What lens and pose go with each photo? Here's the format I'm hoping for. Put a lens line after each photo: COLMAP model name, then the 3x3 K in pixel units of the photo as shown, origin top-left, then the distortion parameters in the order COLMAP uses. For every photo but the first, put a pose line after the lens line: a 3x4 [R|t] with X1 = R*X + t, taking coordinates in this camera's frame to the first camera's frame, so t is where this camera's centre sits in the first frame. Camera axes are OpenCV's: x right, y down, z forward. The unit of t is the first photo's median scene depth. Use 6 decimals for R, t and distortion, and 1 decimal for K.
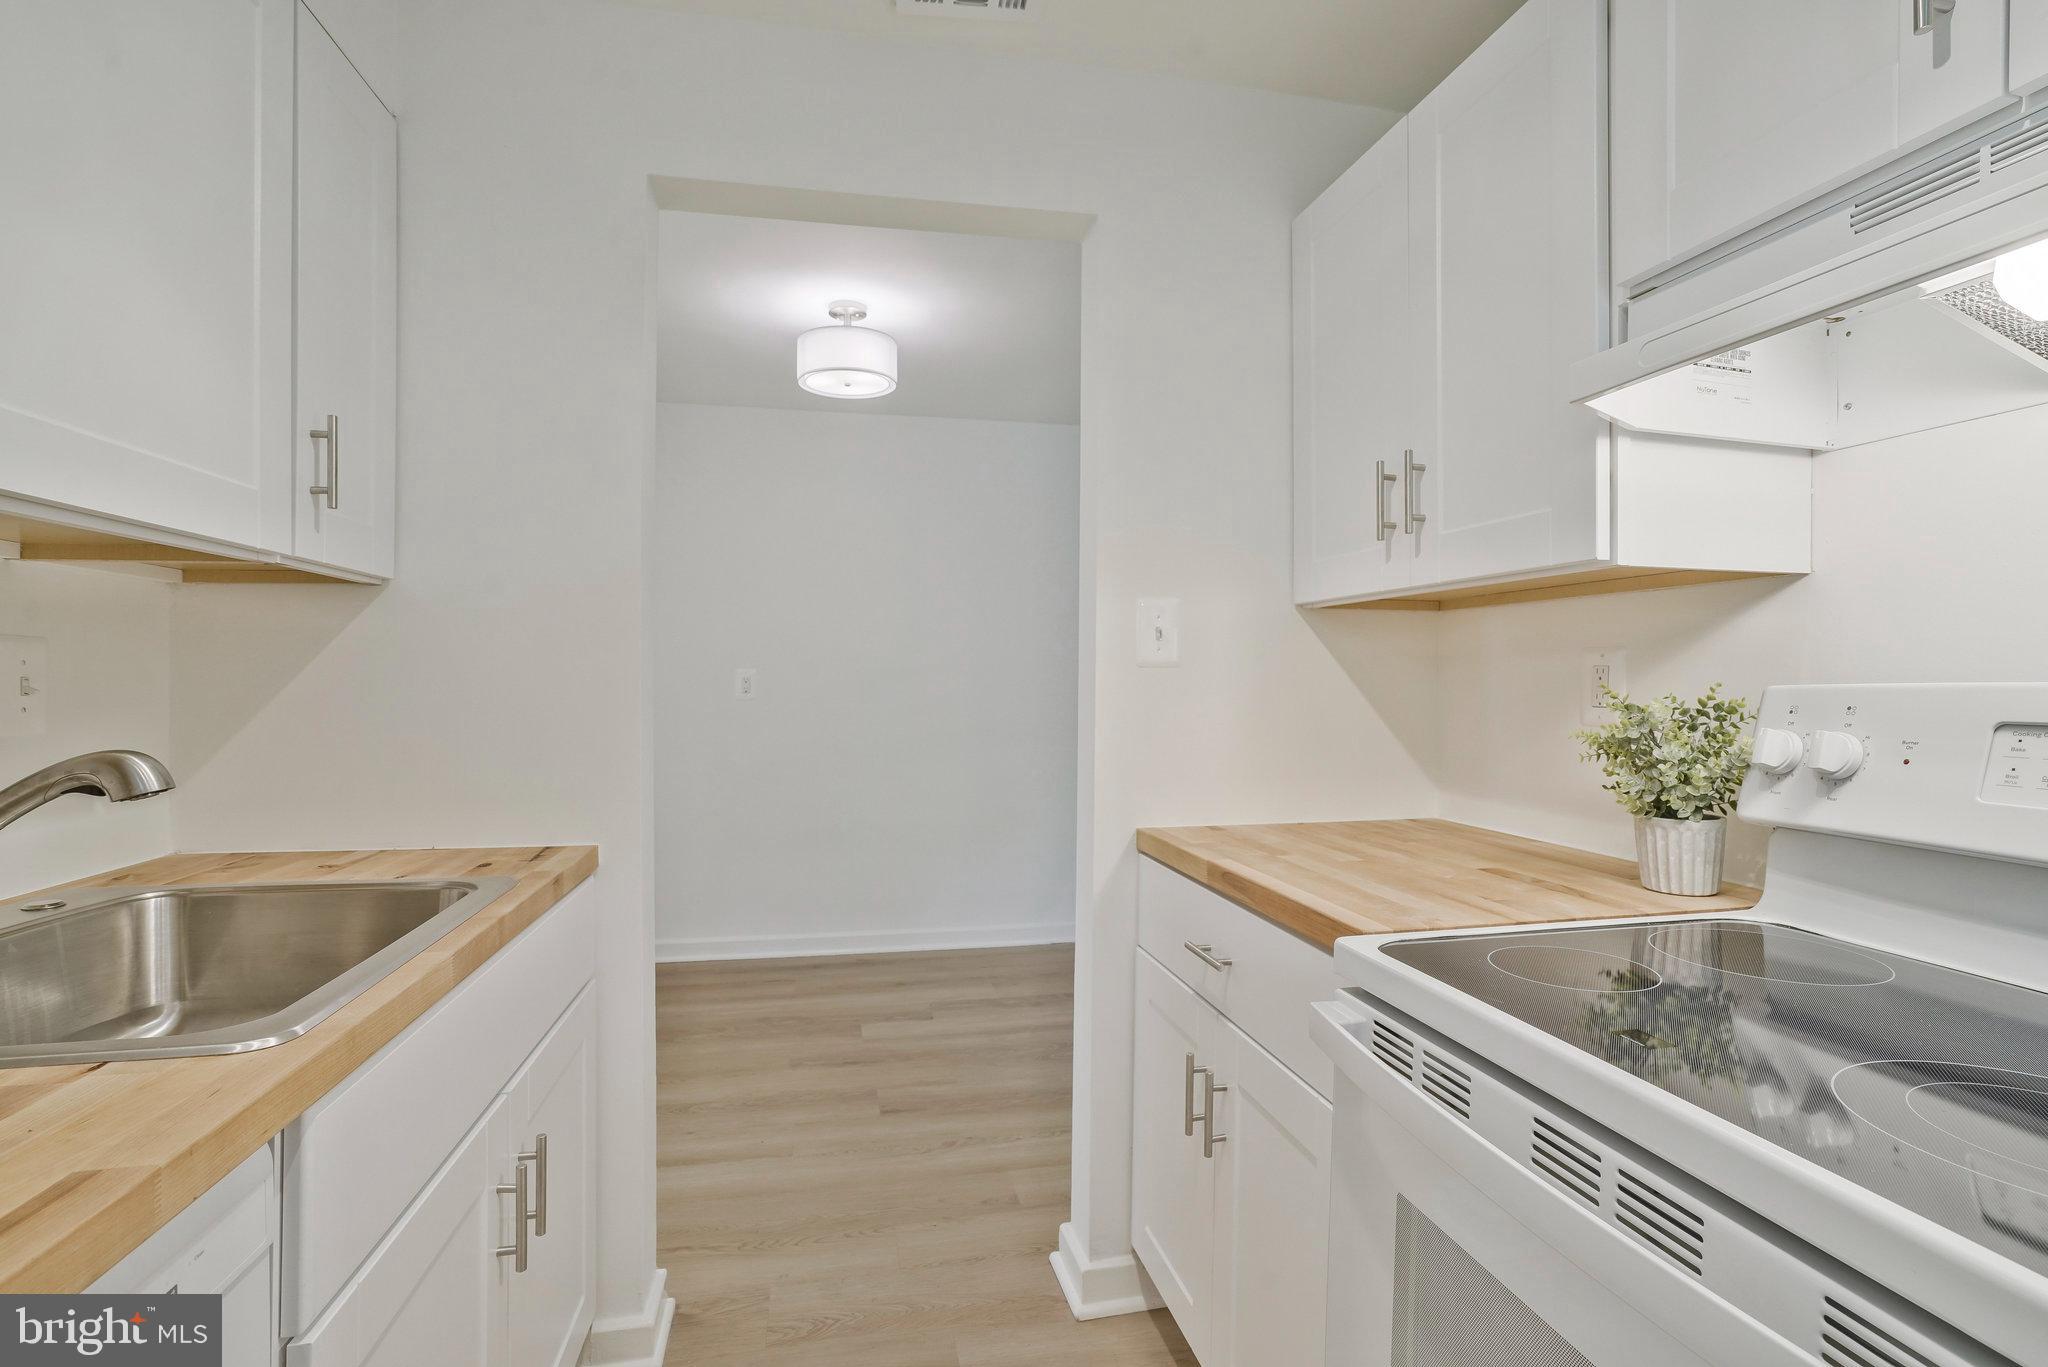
lens RADIAL K [[959.3, 0, 1030.6], [0, 959.3, 673.0], [0, 0, 1]] dist [-0.057175, 0.021454]
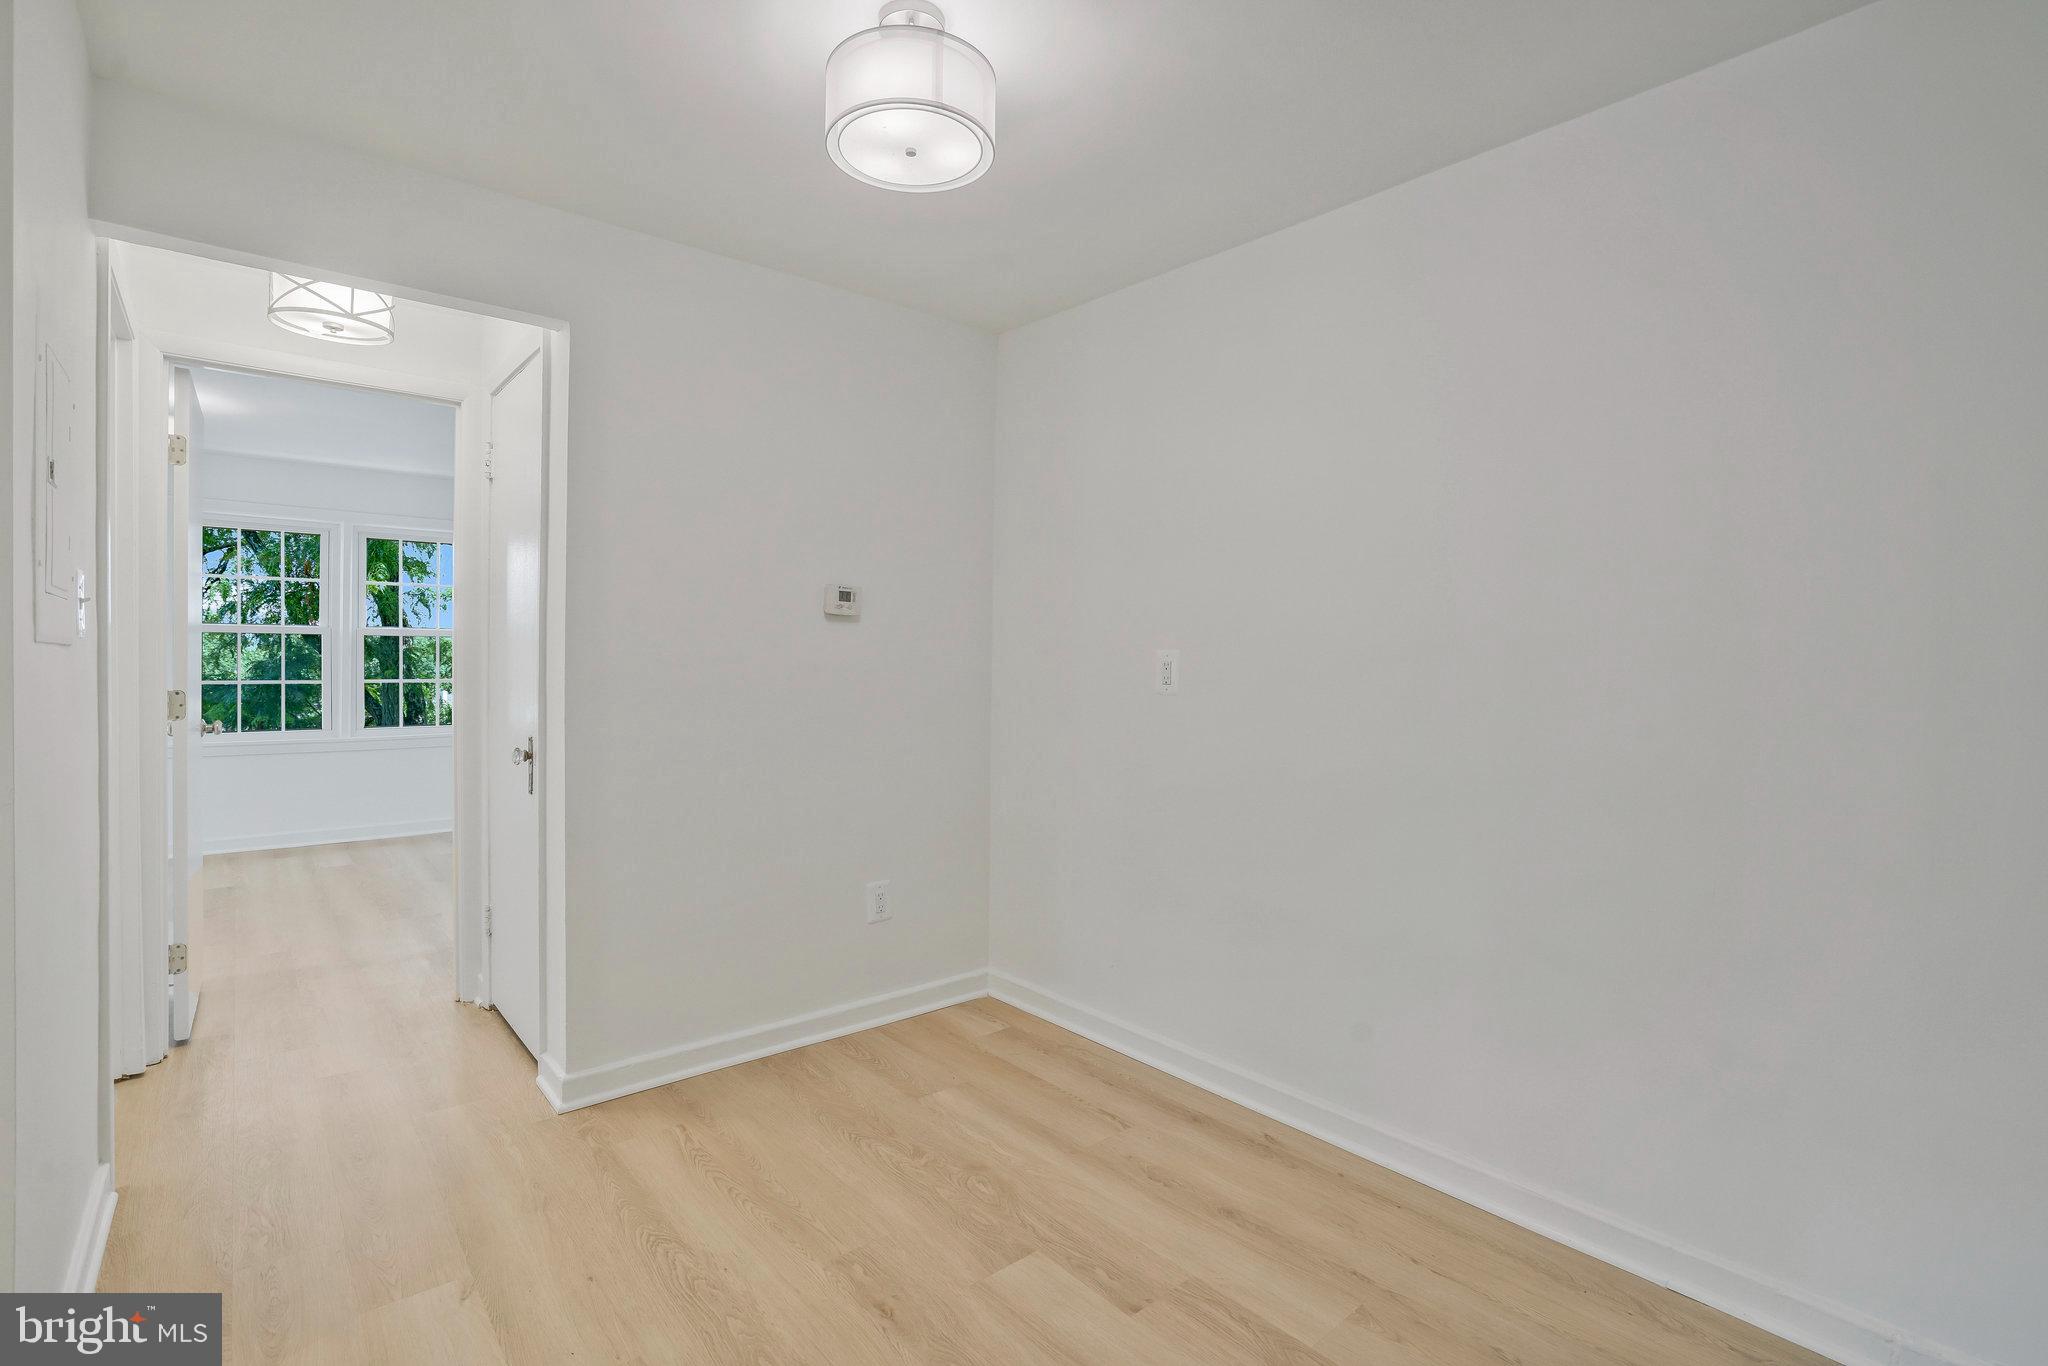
lens RADIAL K [[981.4, 0, 1018.0], [0, 981.4, 684.4], [0, 0, 1]] dist [-0.032039, 0.024592]
pose [[0.482279, 0.031701, -0.875444, 1.049514], [-0.010818, 0.999484, 0.030233, 0.002042], [0.875951, -0.005110, 0.482373, 2.209074]]
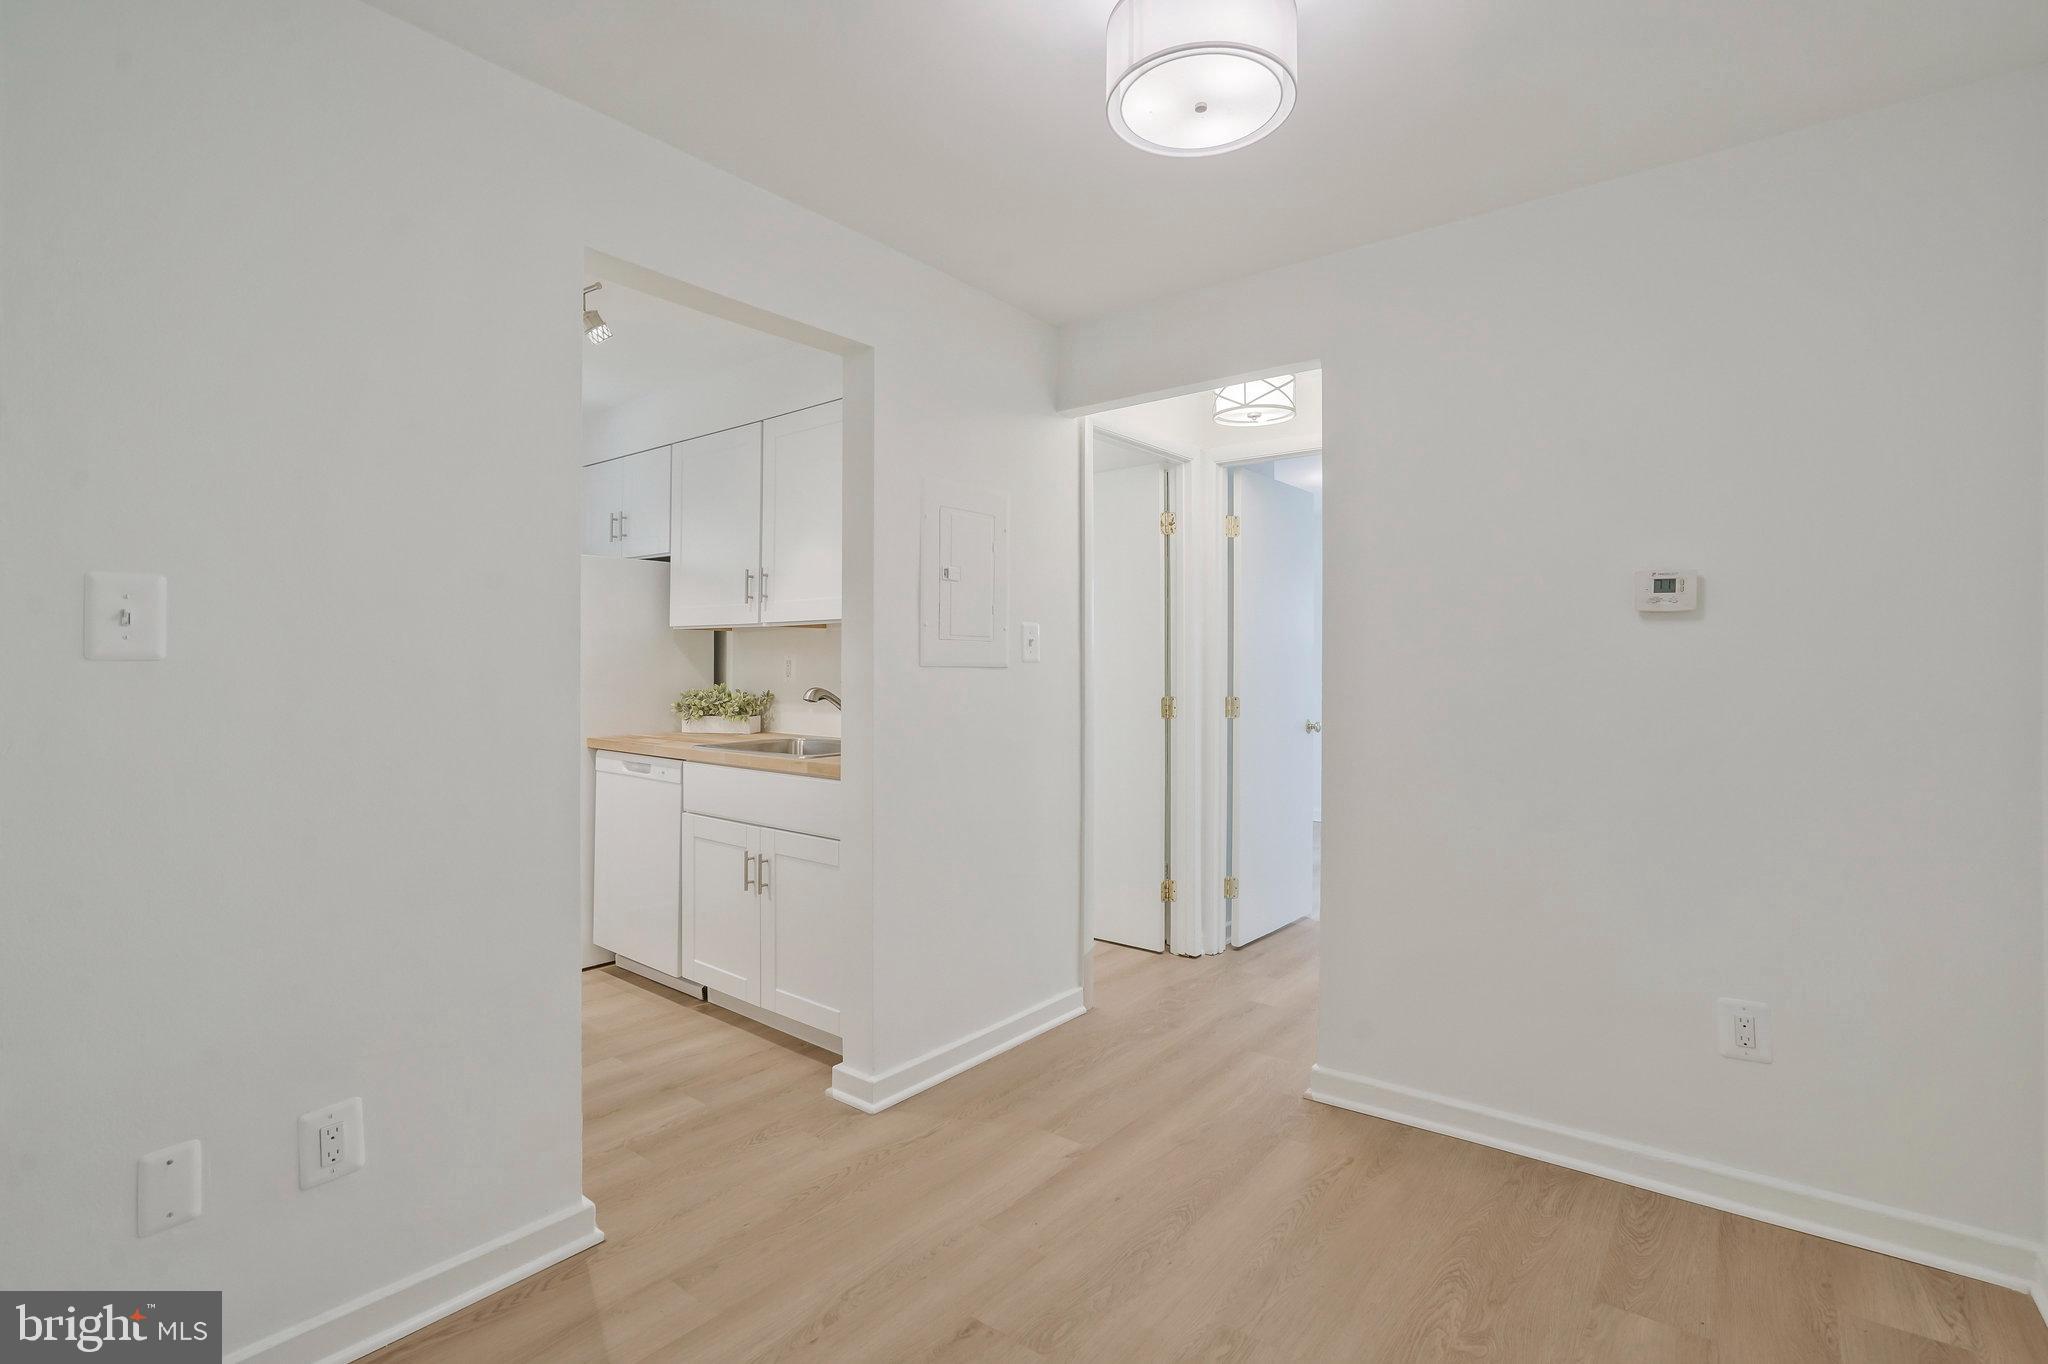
lens RADIAL K [[959.3, 0, 1030.6], [0, 959.3, 671.5], [0, 0, 1]] dist [-0.057175, 0.021454]
pose [[-0.753488, -0.000541, -0.657461, 0.612865], [-0.003319, 0.999990, 0.002980, 0.017922], [0.657453, 0.004428, -0.753483, 3.784503]]
